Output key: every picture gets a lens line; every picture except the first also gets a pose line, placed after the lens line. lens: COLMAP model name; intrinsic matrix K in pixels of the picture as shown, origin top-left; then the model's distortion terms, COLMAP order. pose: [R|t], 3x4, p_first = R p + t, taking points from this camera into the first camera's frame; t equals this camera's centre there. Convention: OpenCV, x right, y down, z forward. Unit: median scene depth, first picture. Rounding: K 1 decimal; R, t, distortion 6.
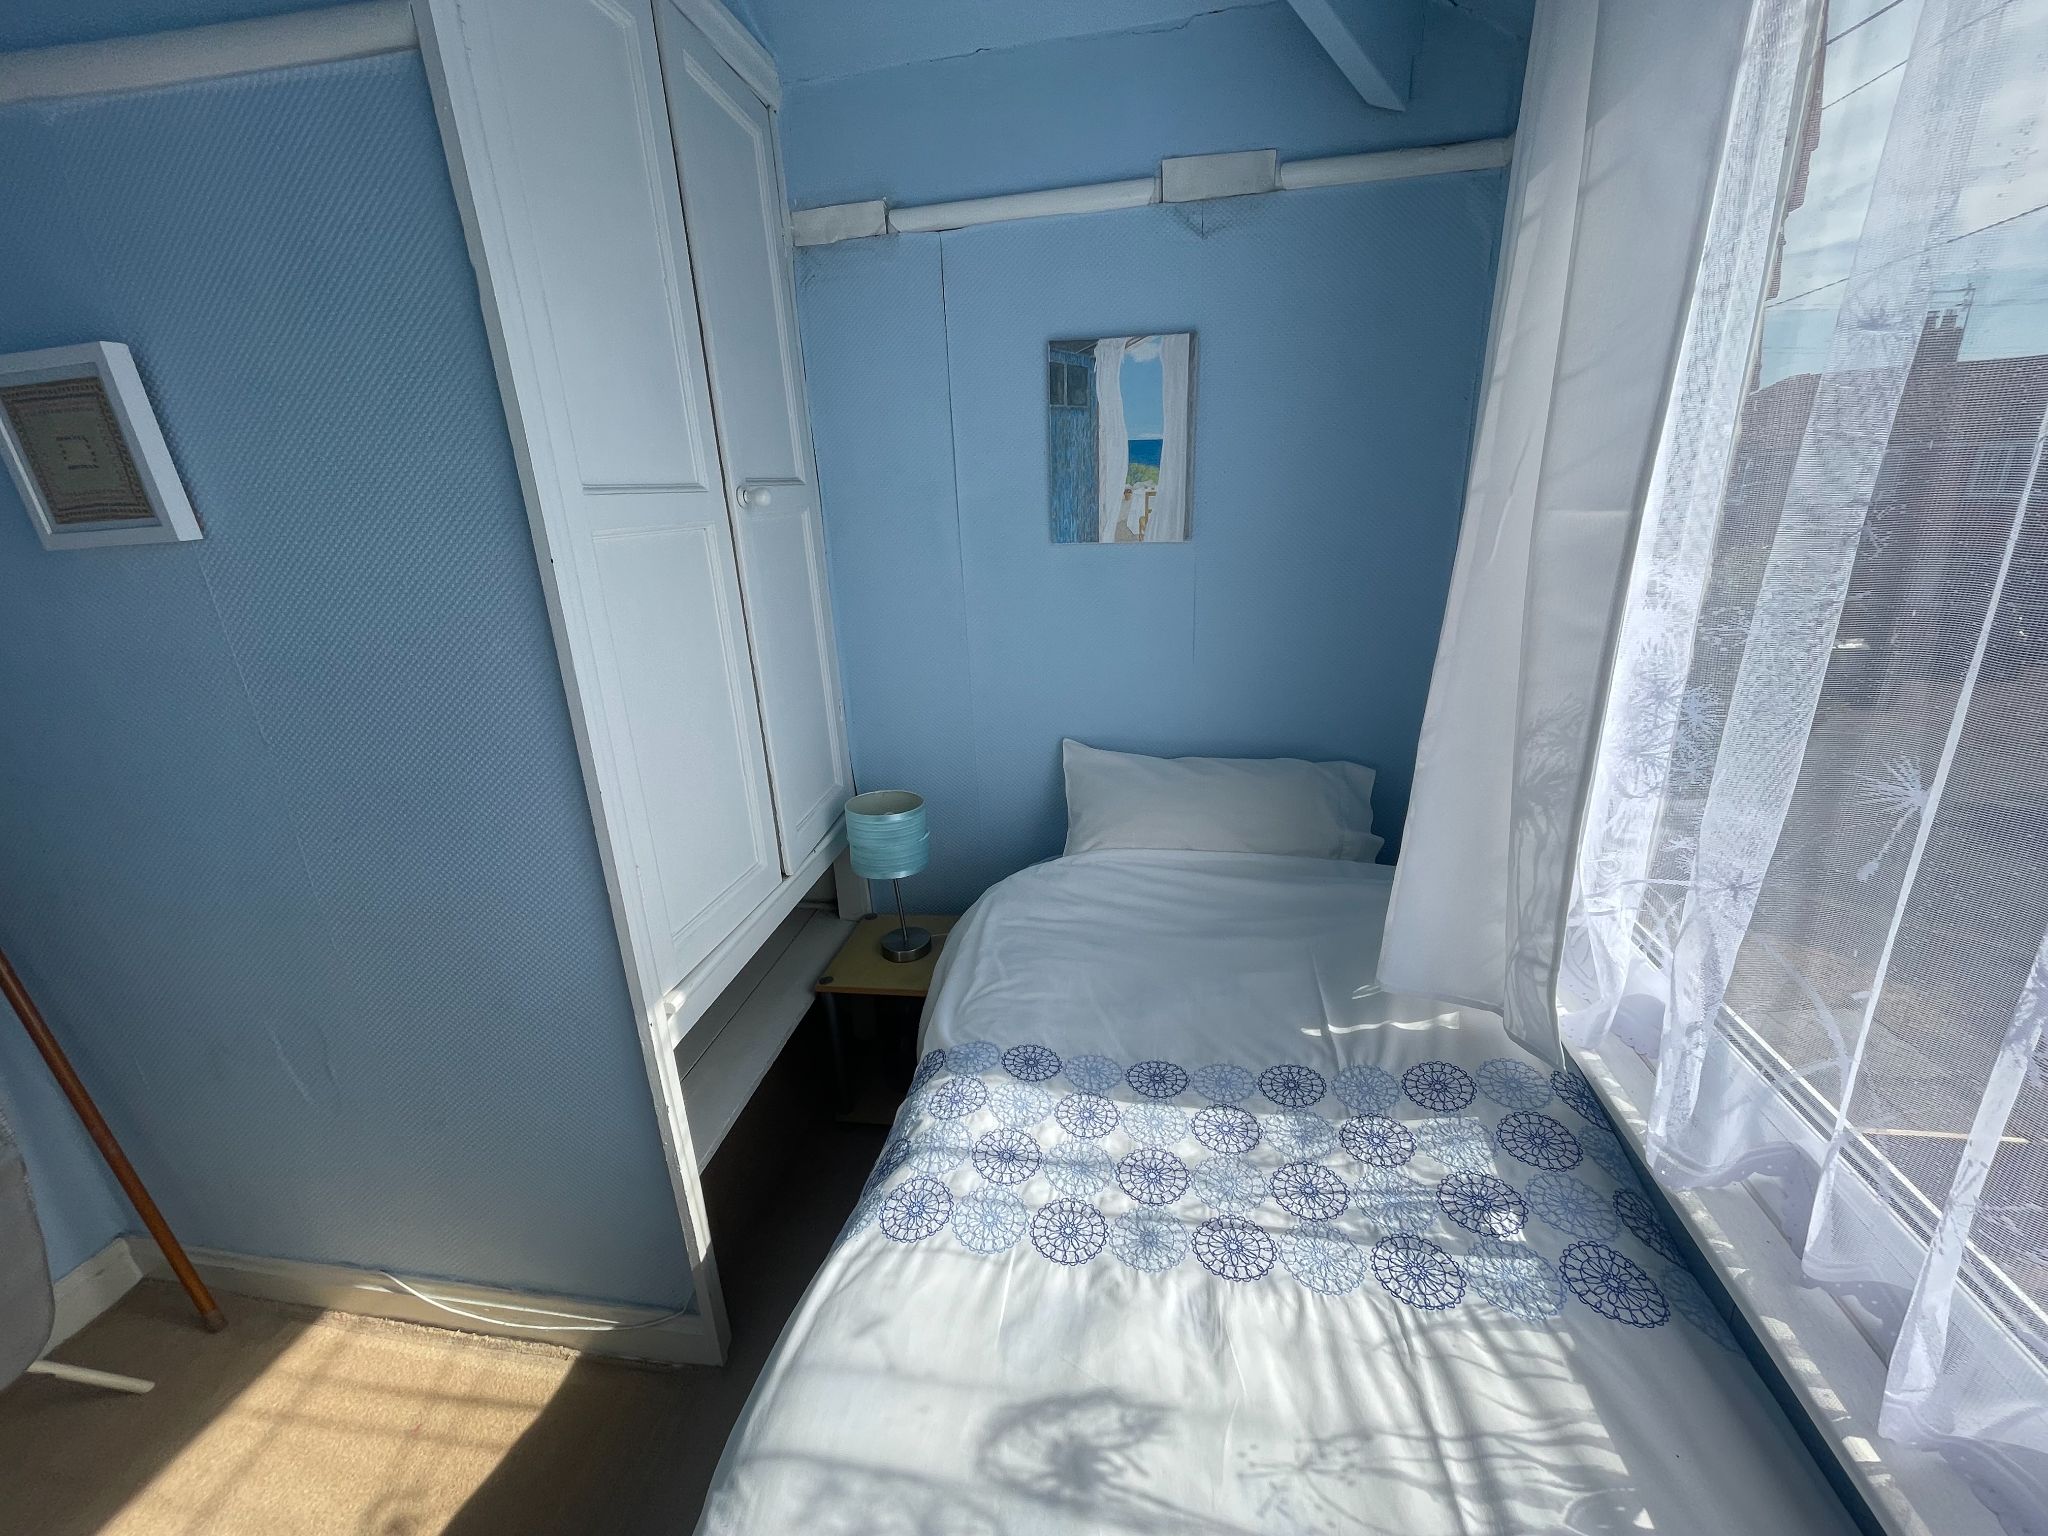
lens RADIAL K [[828.9, 0, 1022.9], [0, 828.9, 767.1], [0, 0, 1]] dist [-0.002303, 0.001825]
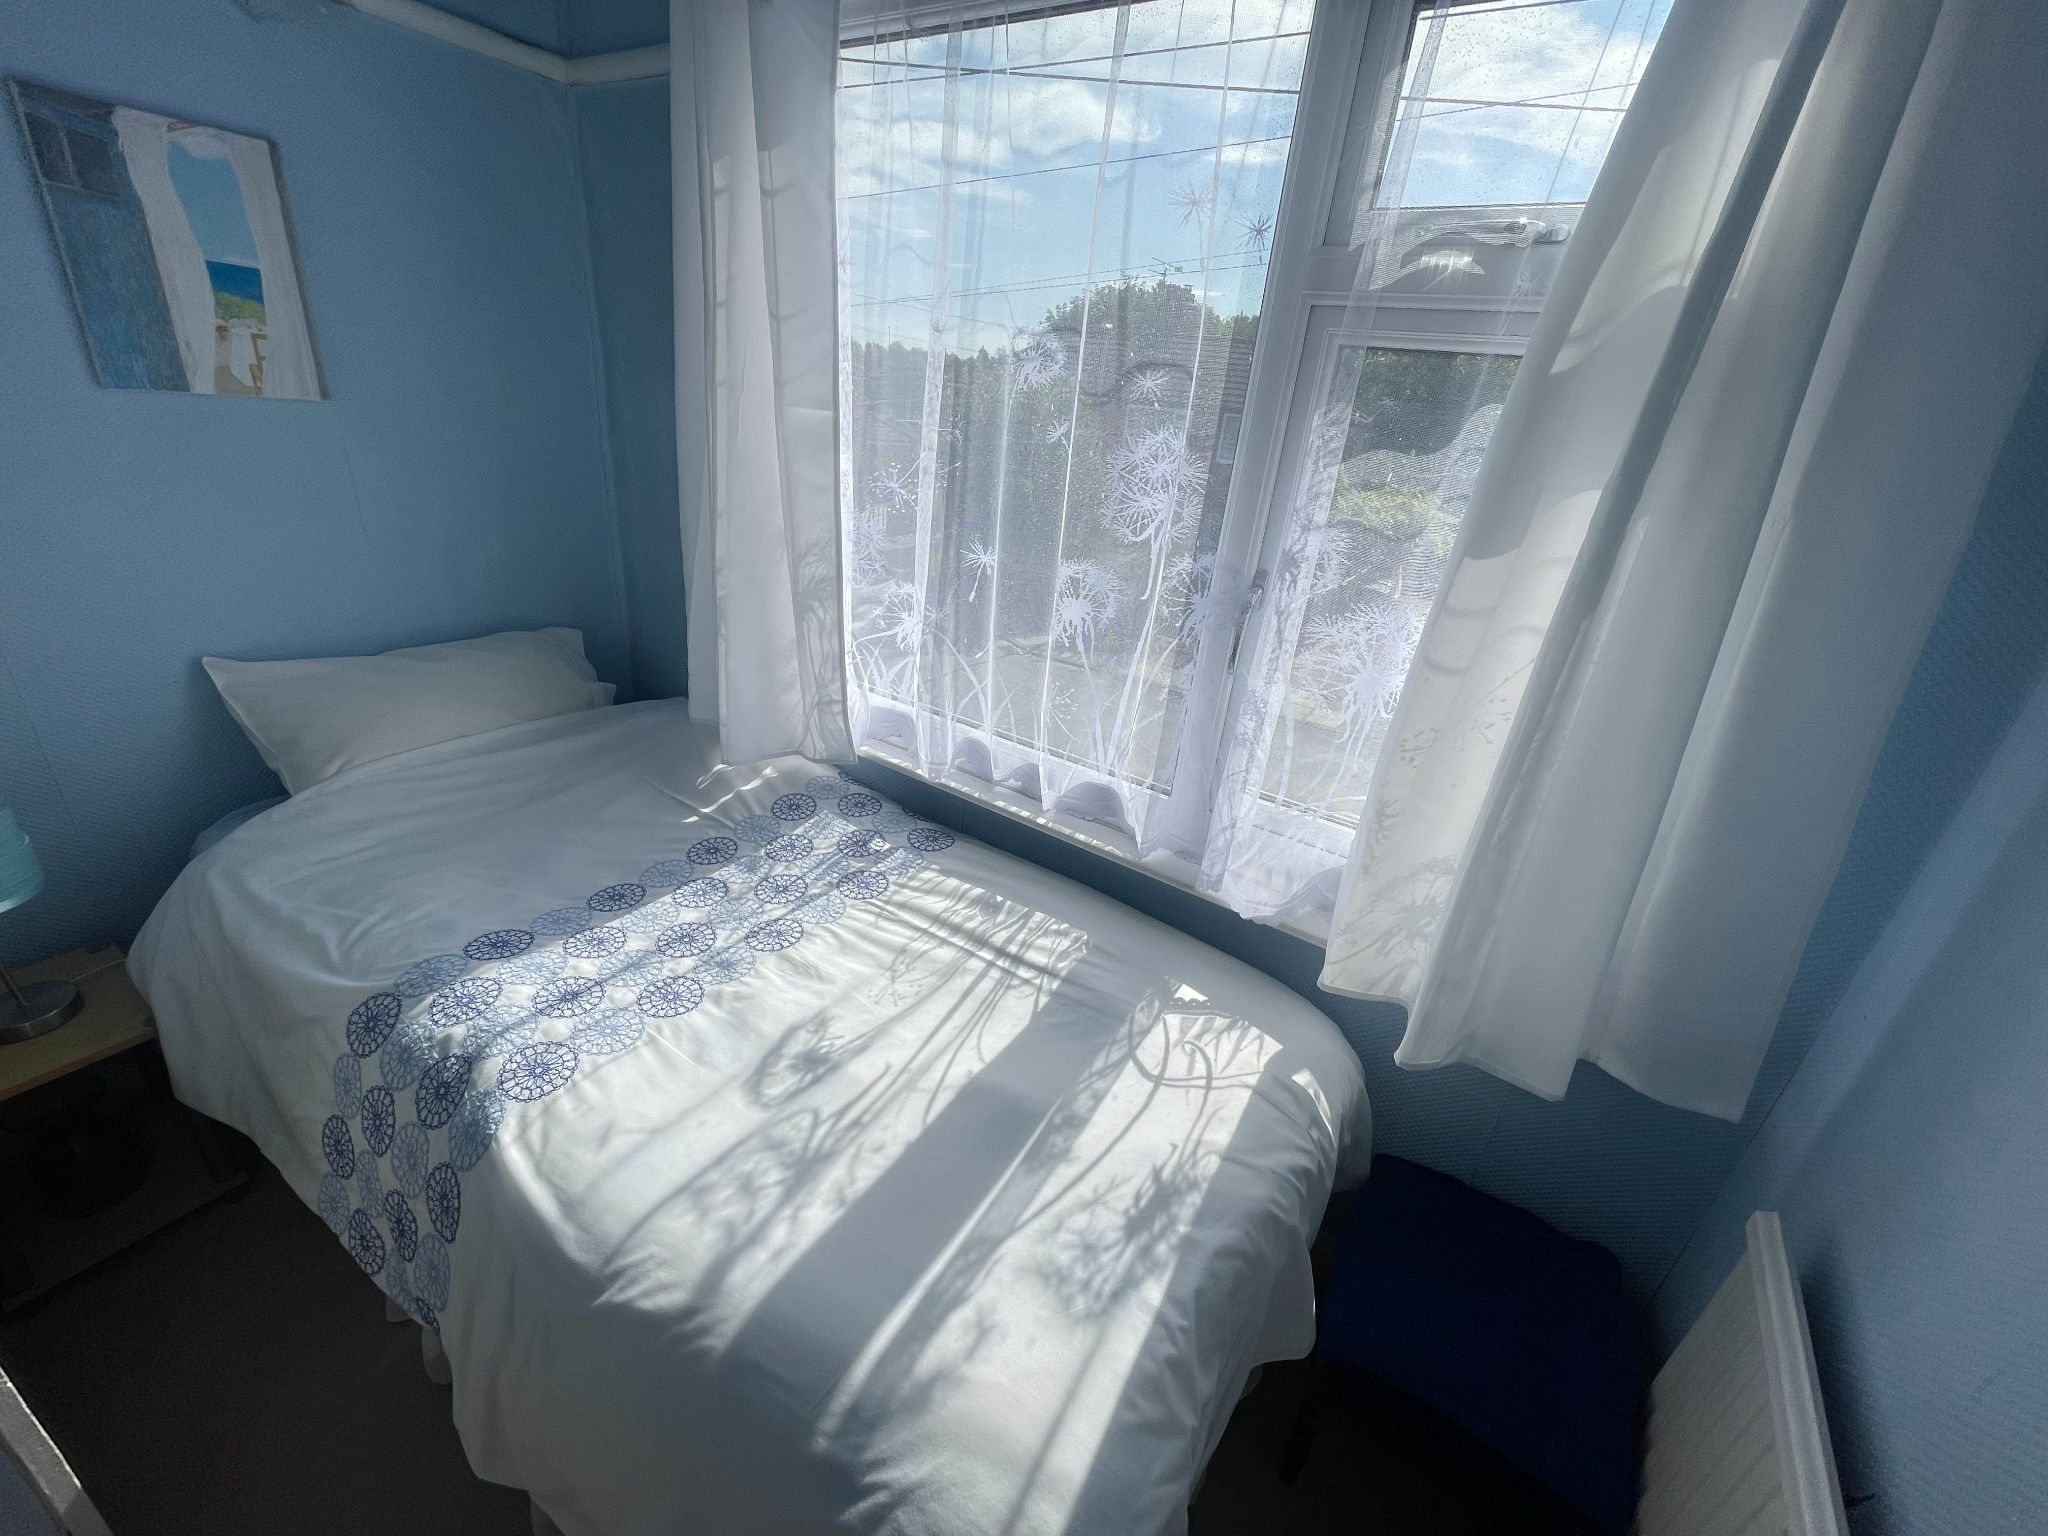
lens RADIAL K [[828.9, 0, 1018.4], [0, 828.9, 760.7], [0, 0, 1]] dist [-0.002303, 0.001825]
pose [[0.394315, -0.293915, 0.870706, -0.695088], [0.185936, 0.953396, 0.237623, 0.030492], [-0.899969, 0.068197, 0.430588, -0.012236]]
